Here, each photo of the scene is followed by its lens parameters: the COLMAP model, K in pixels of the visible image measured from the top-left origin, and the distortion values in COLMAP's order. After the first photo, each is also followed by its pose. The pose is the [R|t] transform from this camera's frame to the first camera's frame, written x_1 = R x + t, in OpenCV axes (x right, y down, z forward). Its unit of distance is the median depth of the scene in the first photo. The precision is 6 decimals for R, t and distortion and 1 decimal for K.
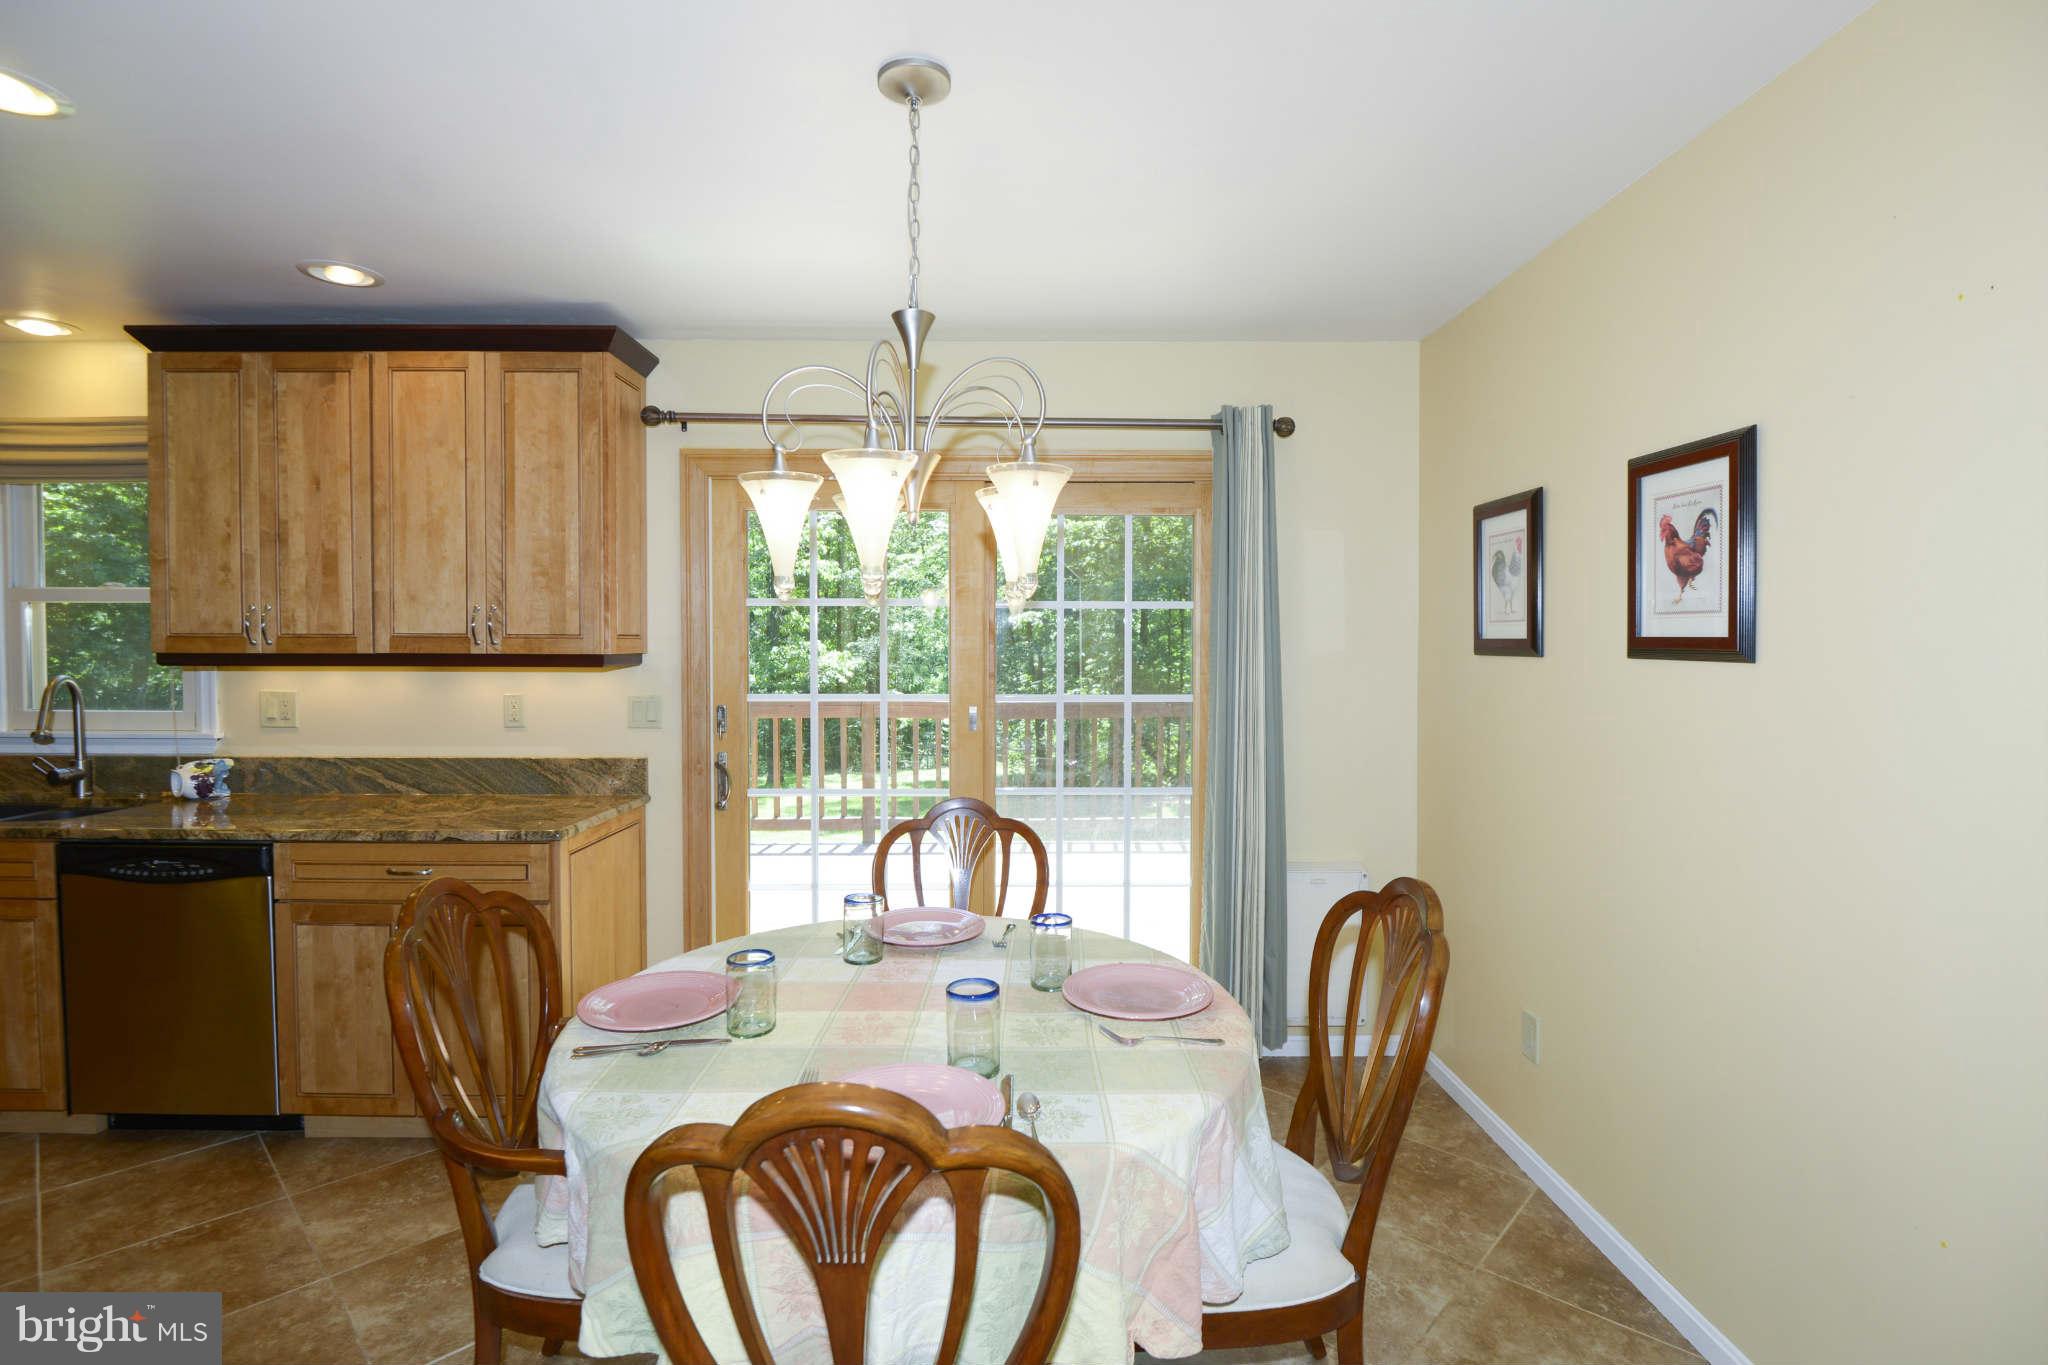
lens RADIAL K [[983.3, 0, 1027.4], [0, 983.3, 668.0], [0, 0, 1]] dist [-0.014695, -0.002248]
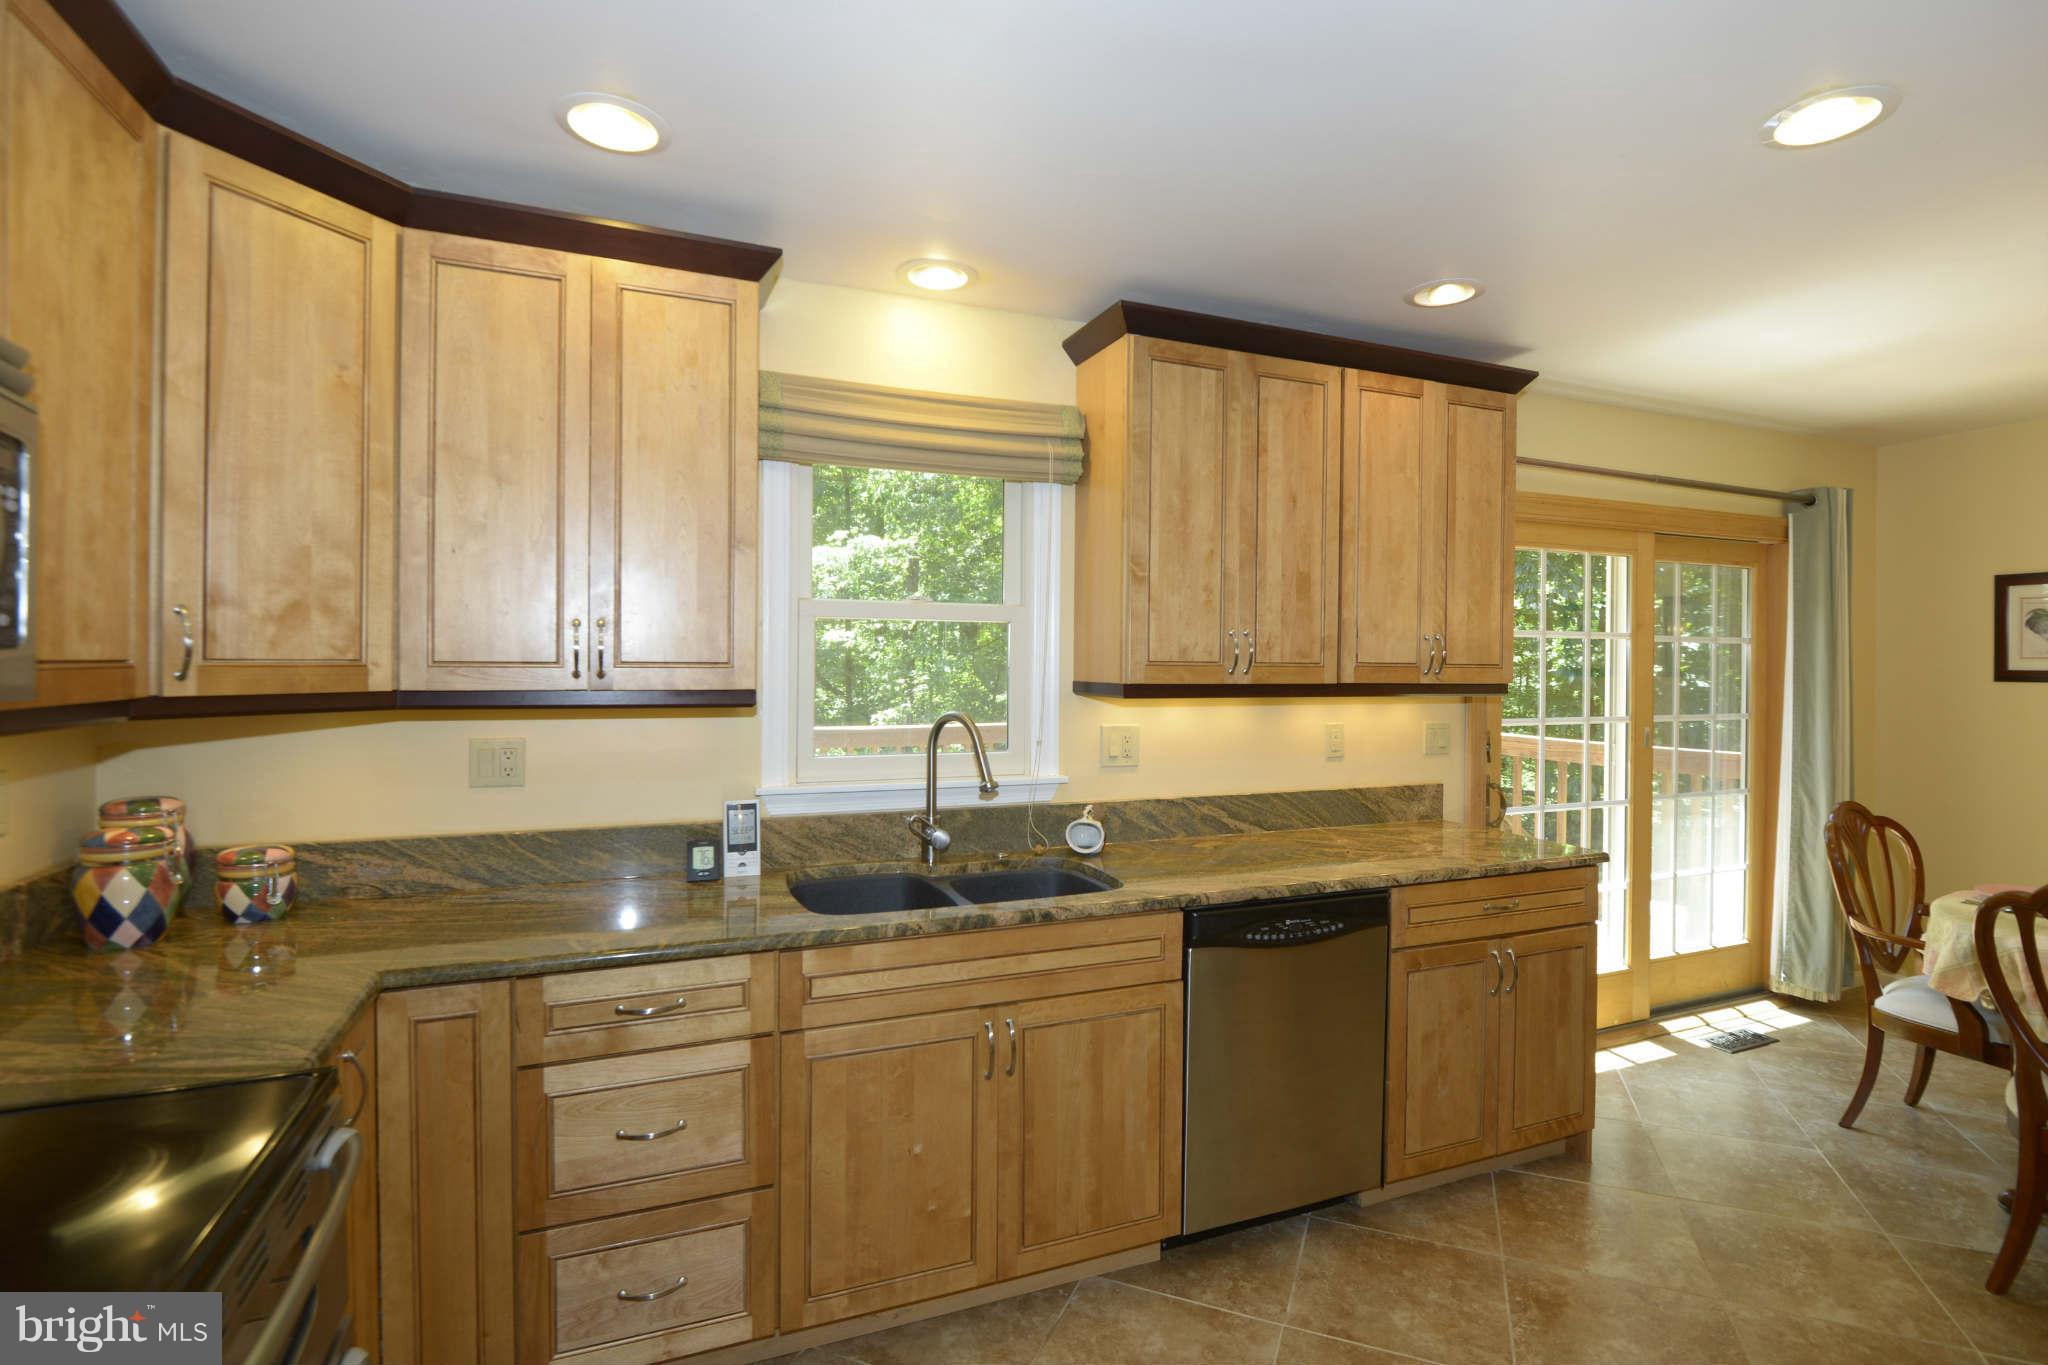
lens RADIAL K [[936.1, 0, 1036.4], [0, 936.1, 669.9], [0, 0, 1]] dist [-0.013870, -0.000624]
pose [[0.934732, 0.001420, 0.355350, -1.270081], [0.005997, 0.999787, -0.019770, -0.011724], [-0.355302, 0.020611, 0.934524, 0.256298]]
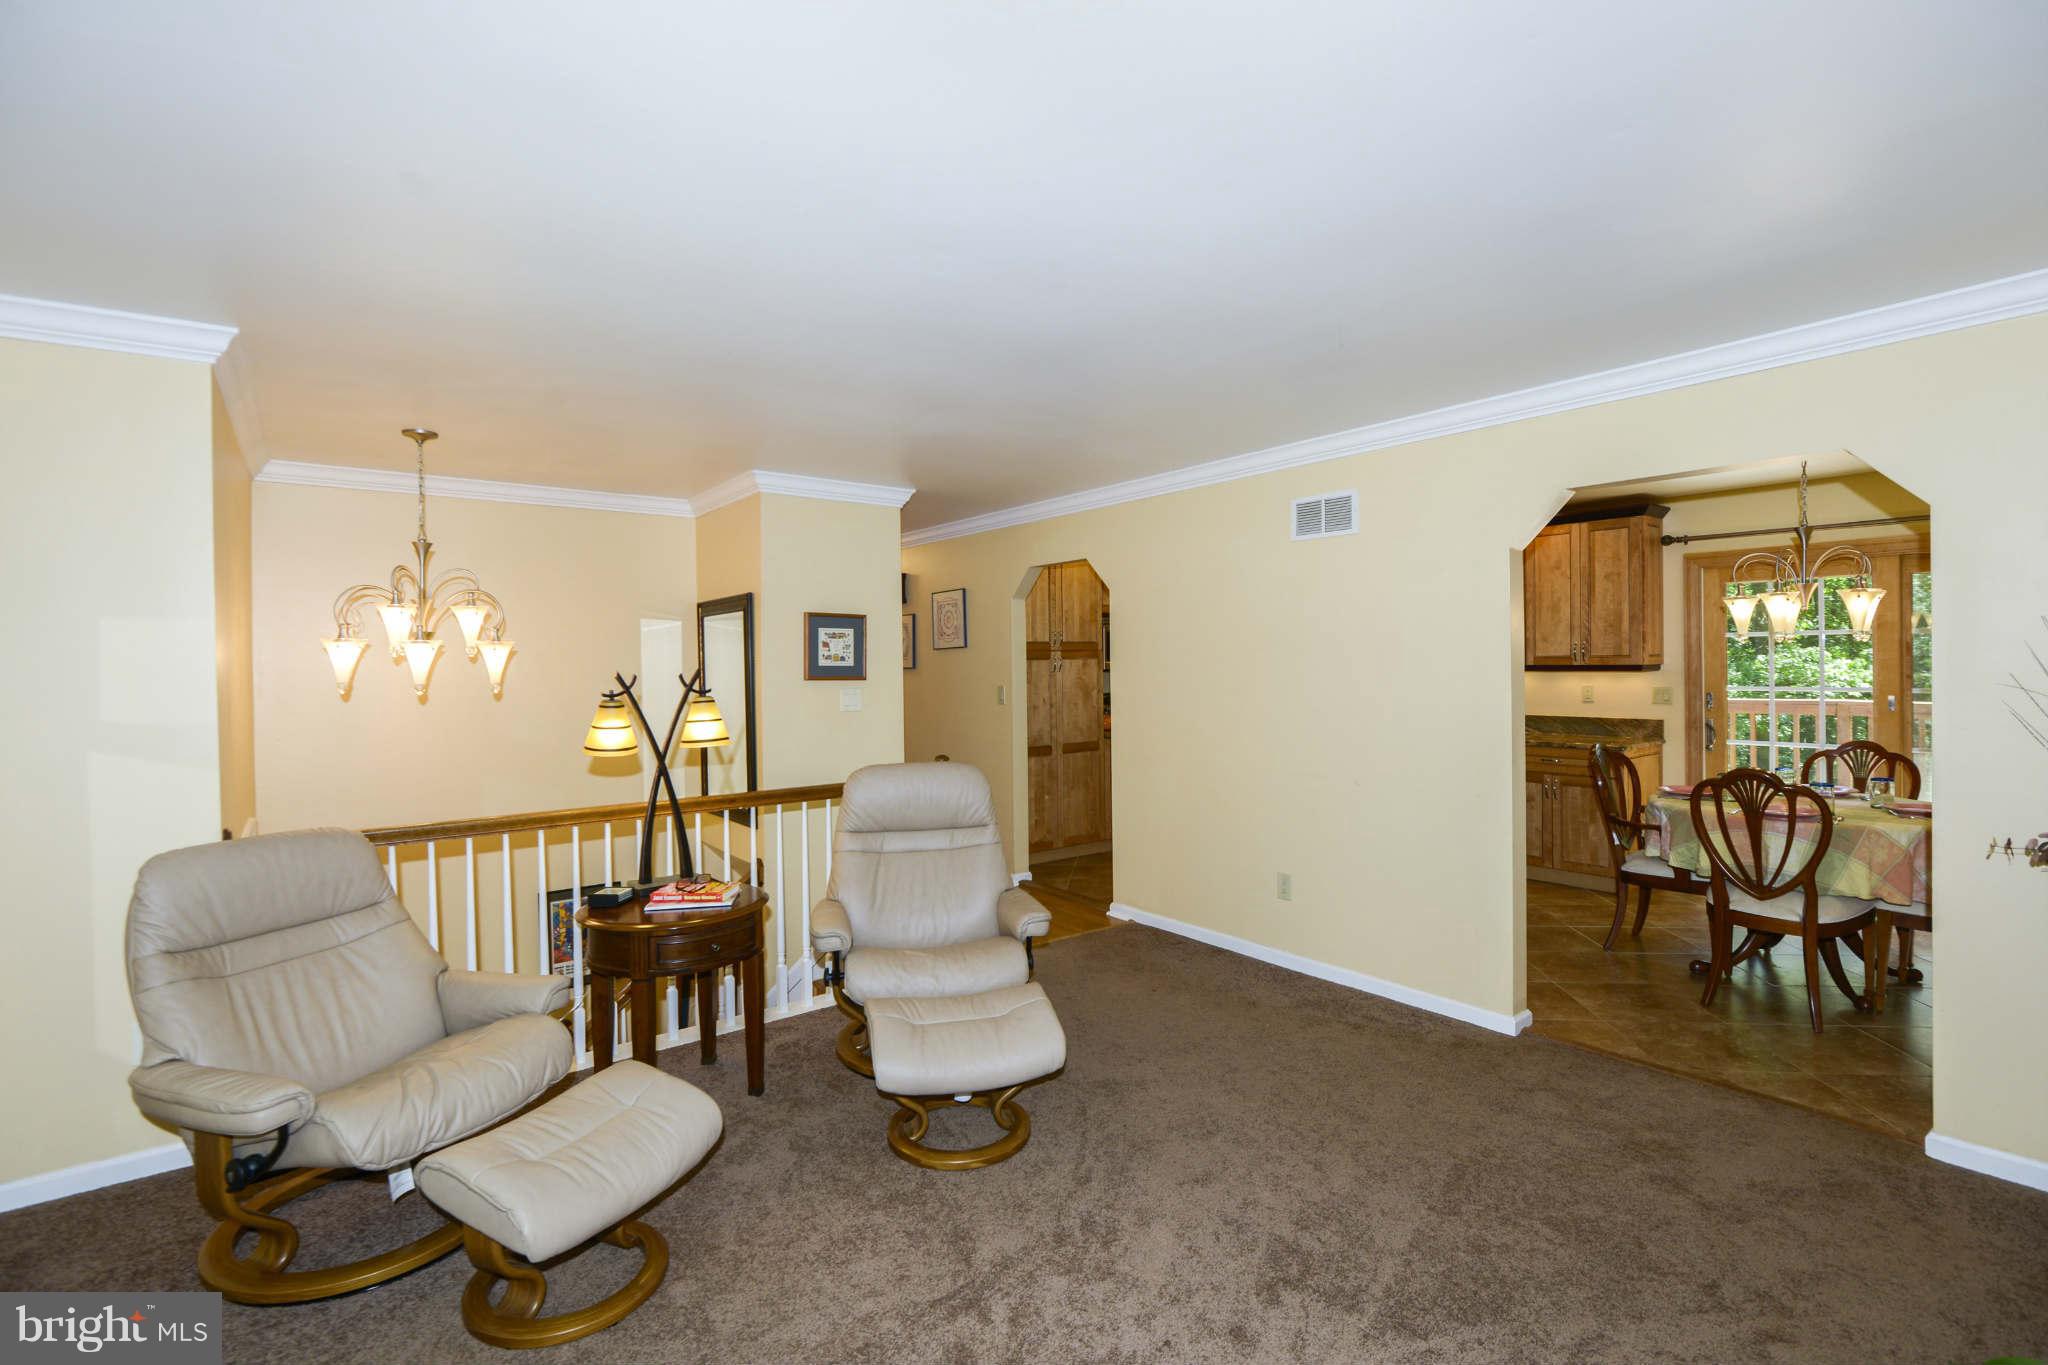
lens RADIAL K [[936.1, 0, 1036.4], [0, 936.1, 669.9], [0, 0, 1]] dist [-0.013870, -0.000624]
pose [[0.608969, -0.002318, -0.793191, 0.331094], [-0.004560, 0.999969, -0.006423, 0.014284], [0.793181, 0.007528, 0.608940, -1.167637]]
